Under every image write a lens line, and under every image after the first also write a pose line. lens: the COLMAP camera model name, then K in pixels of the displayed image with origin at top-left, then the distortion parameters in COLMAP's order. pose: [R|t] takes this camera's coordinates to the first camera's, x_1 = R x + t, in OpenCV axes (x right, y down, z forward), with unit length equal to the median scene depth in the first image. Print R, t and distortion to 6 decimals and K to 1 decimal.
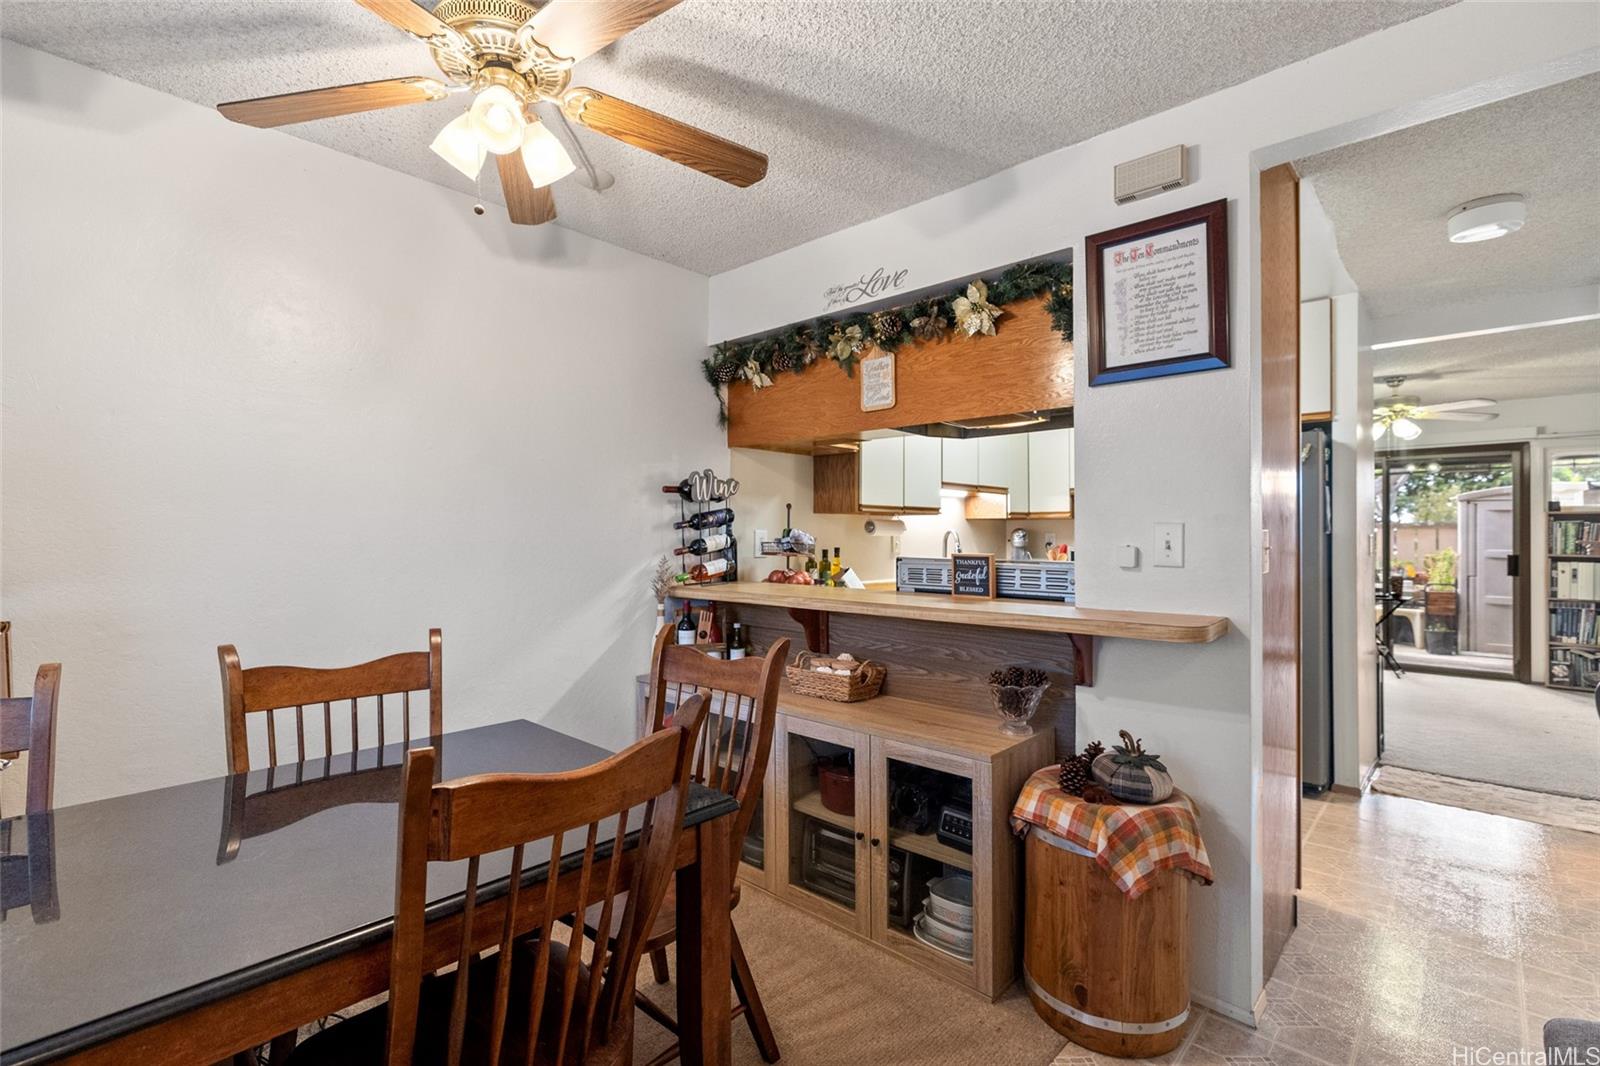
lens RADIAL K [[721.4, 0, 798.2], [0, 721.4, 531.8], [0, 0, 1]] dist [-0.001635, -0.000347]
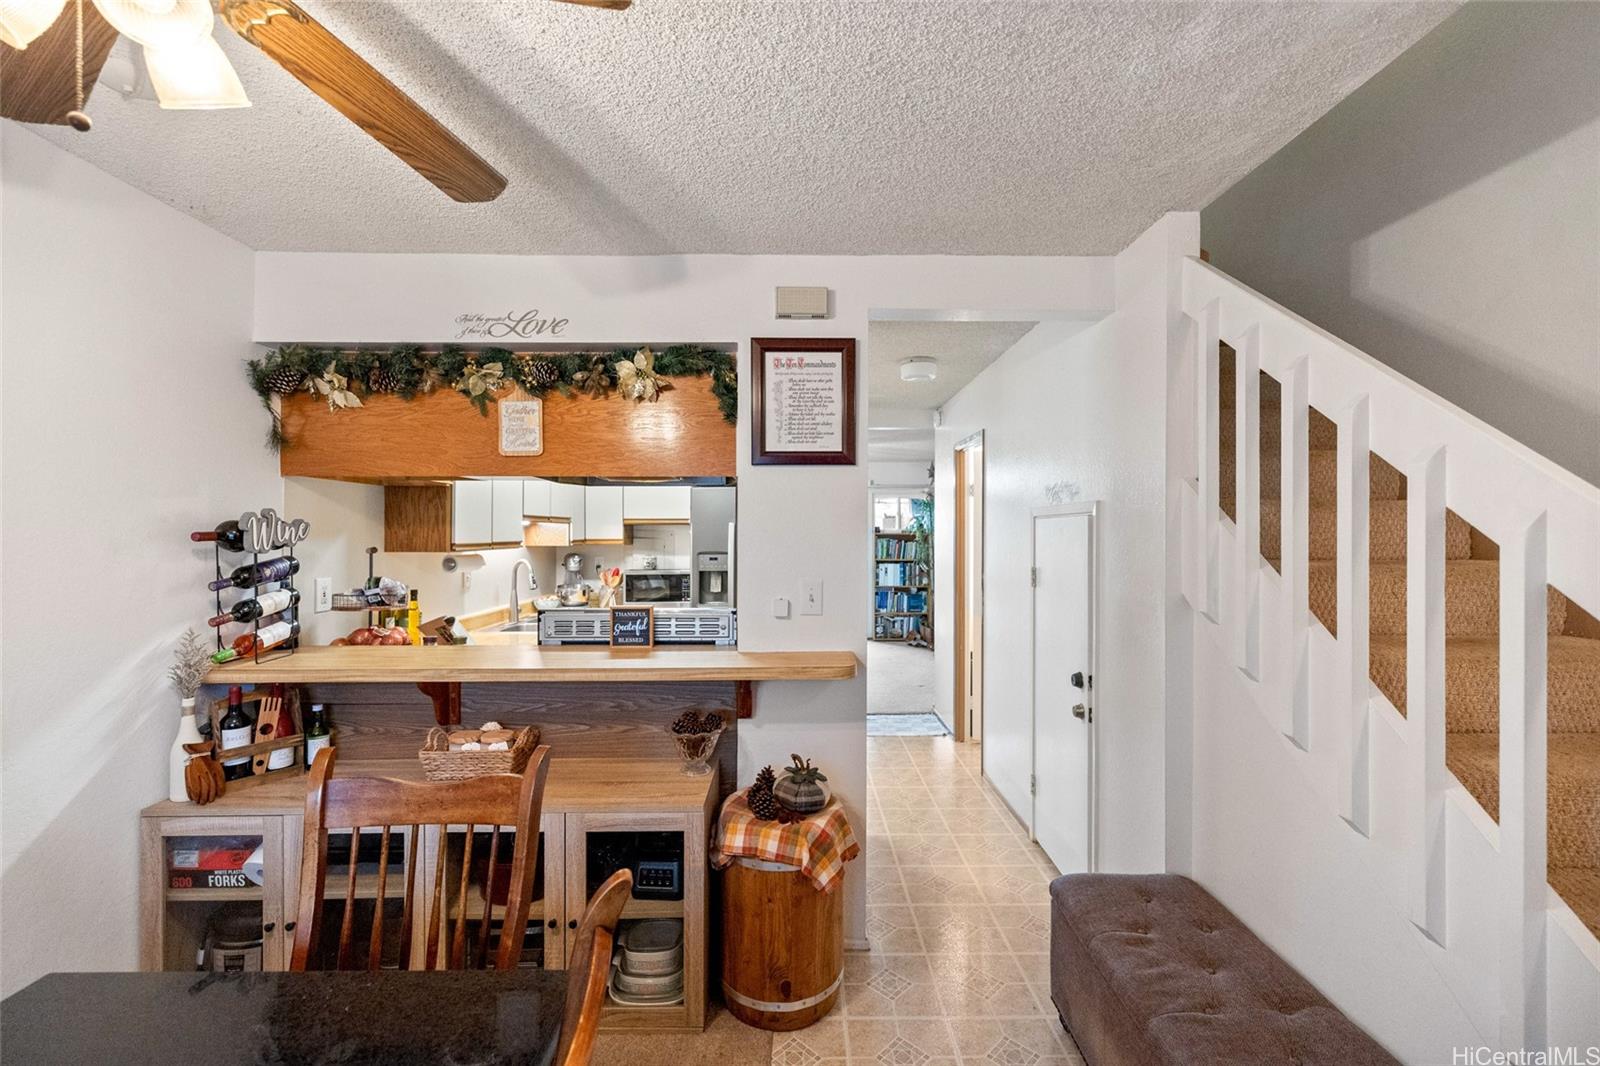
lens RADIAL K [[646.1, 0, 799.8], [0, 646.1, 533.8], [0, 0, 1]] dist [-0.003055, 0.001176]
pose [[0.726111, 0.000068, 0.687577, -0.228770], [-0.002601, 0.999993, 0.002649, -0.078380], [-0.687572, -0.003712, 0.726106, 0.151915]]
